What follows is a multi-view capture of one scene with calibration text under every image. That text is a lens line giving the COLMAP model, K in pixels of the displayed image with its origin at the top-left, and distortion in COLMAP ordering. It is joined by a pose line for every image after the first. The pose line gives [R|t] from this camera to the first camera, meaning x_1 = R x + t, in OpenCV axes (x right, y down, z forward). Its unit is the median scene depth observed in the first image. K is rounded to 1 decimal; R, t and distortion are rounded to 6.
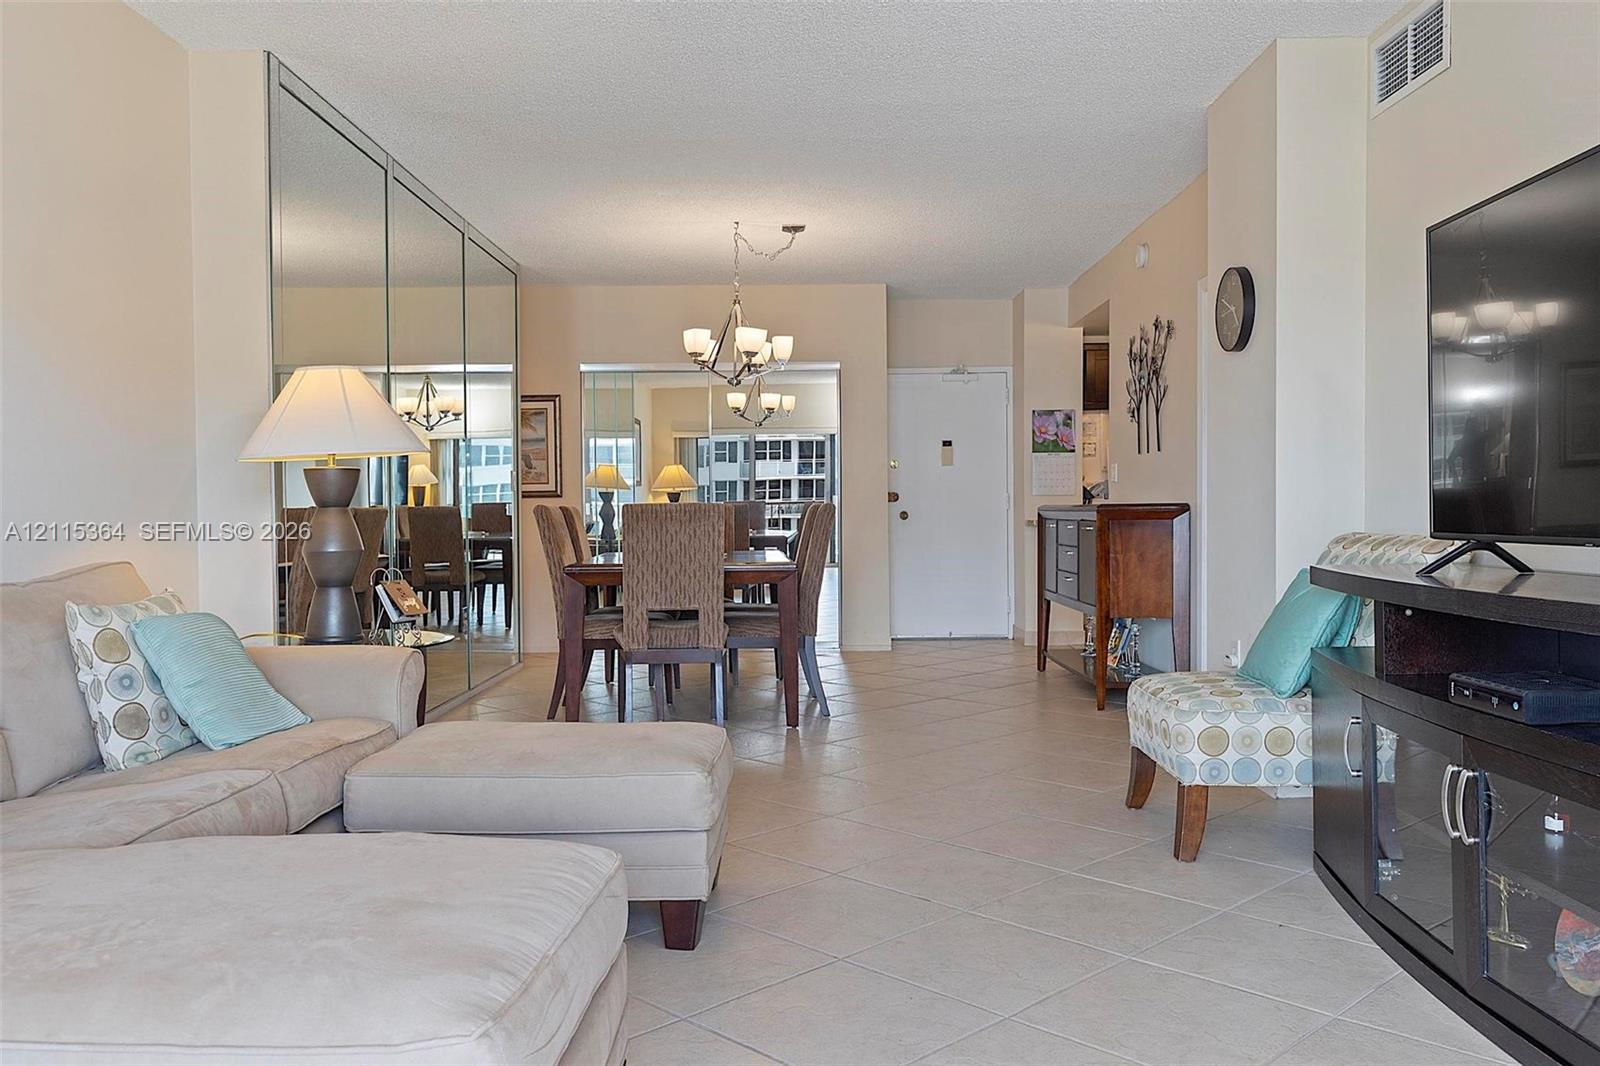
lens RADIAL K [[1269.0, 0, 797.4], [0, 1269.0, 541.0], [0, 0, 1]] dist [0.002302, -0.014817]
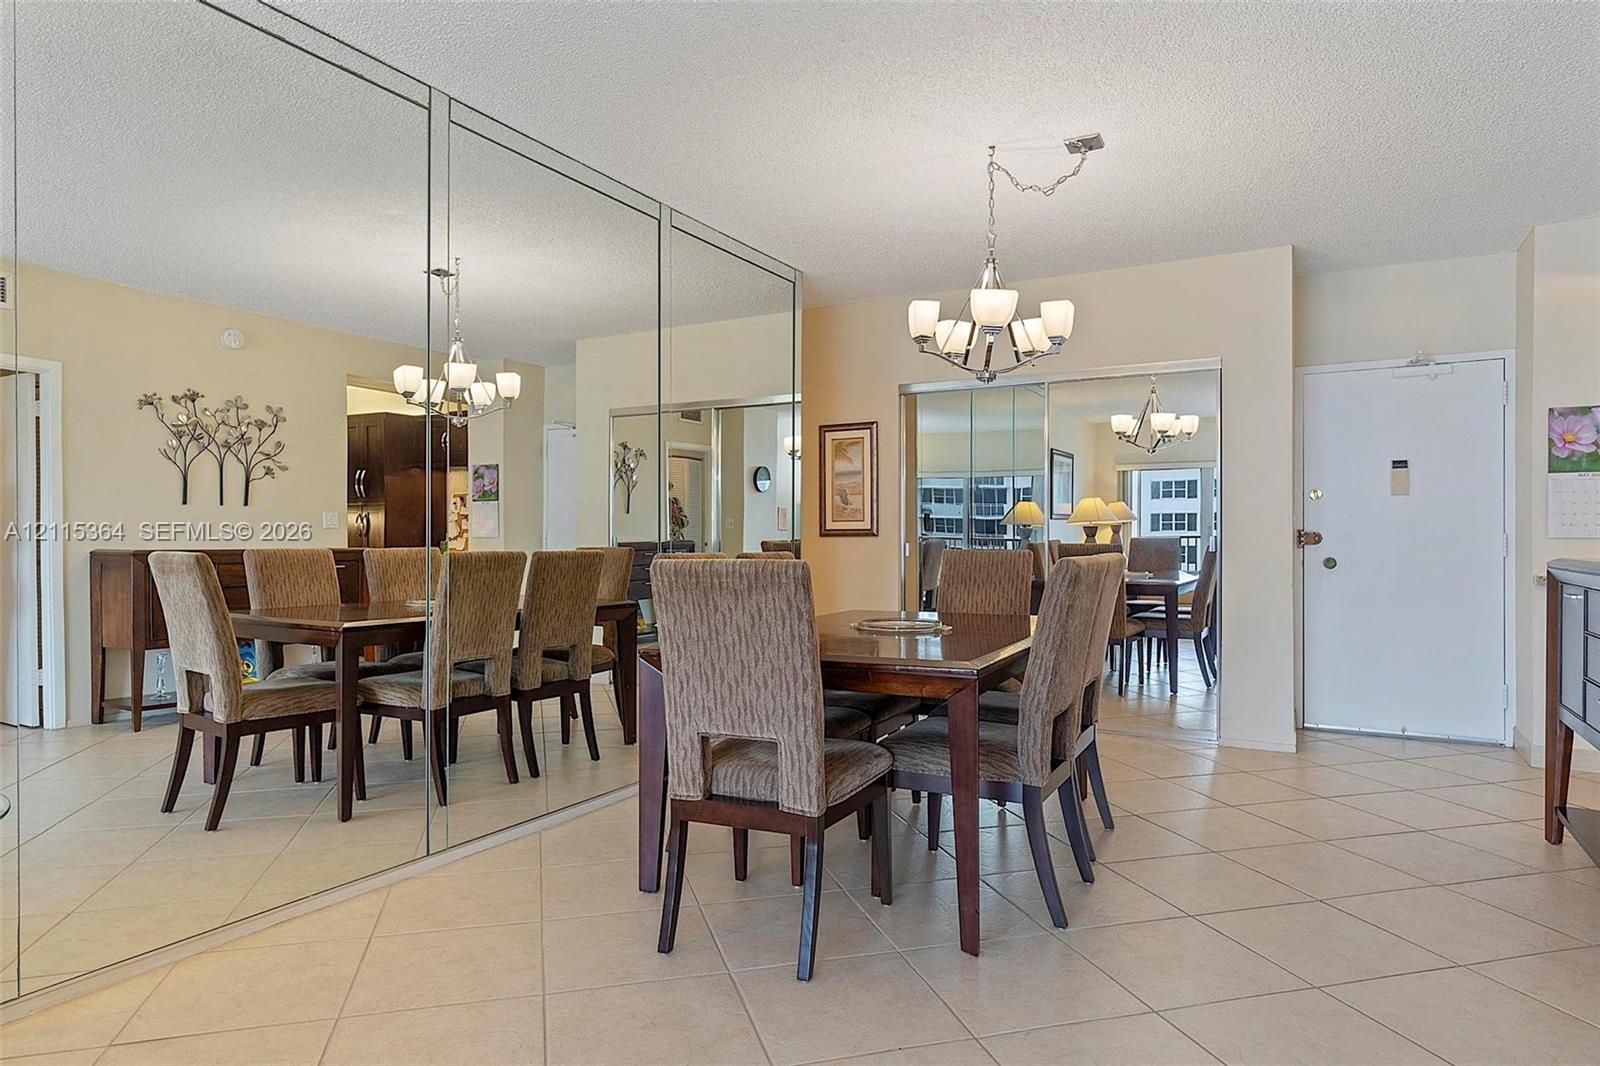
lens RADIAL K [[949.7, 0, 788.0], [0, 949.7, 539.8], [0, 0, 1]] dist [0.000969, 0.001509]
pose [[0.869780, 0.008929, -0.493359, 0.102504], [-0.019545, 0.999675, -0.016365, -0.023155], [0.493053, 0.023876, 0.869672, 0.451823]]
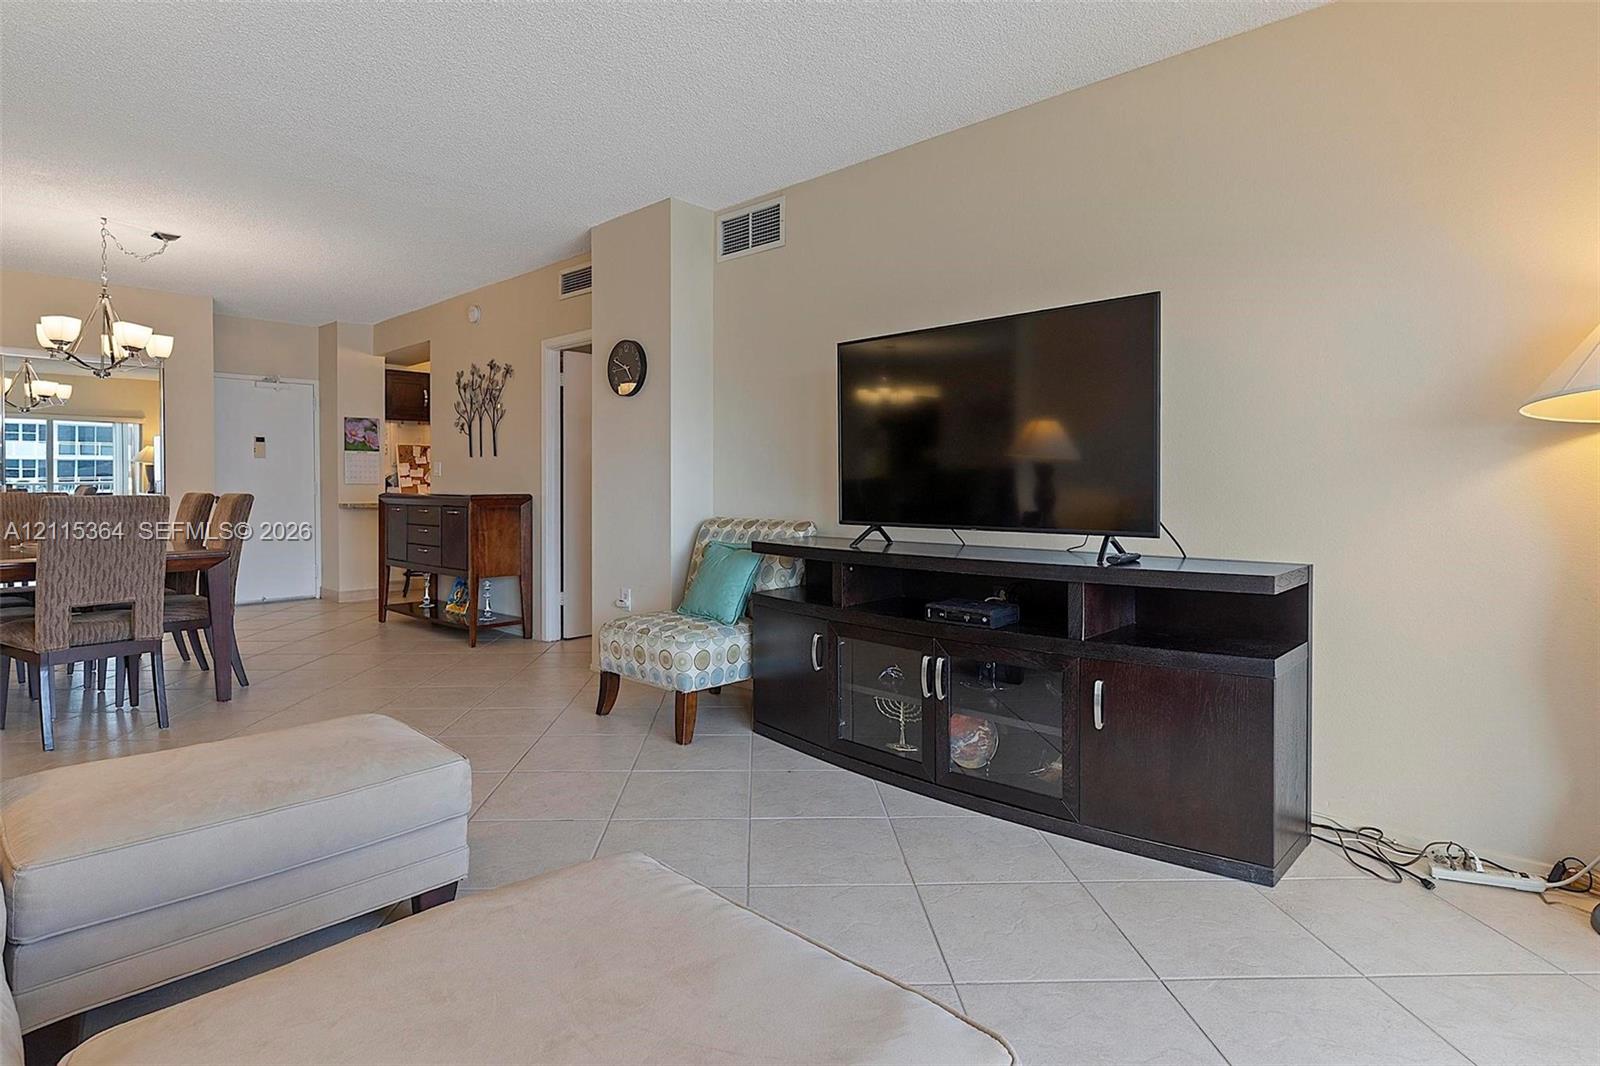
lens RADIAL K [[838.5, 0, 792.9], [0, 838.5, 498.0], [0, 0, 1]] dist [0.005026, 0.009362]
pose [[0.674446, -0.001896, 0.738322, -0.159898], [0.011256, 0.999907, -0.007714, -0.012234], [-0.738238, 0.013513, 0.674404, 0.119167]]
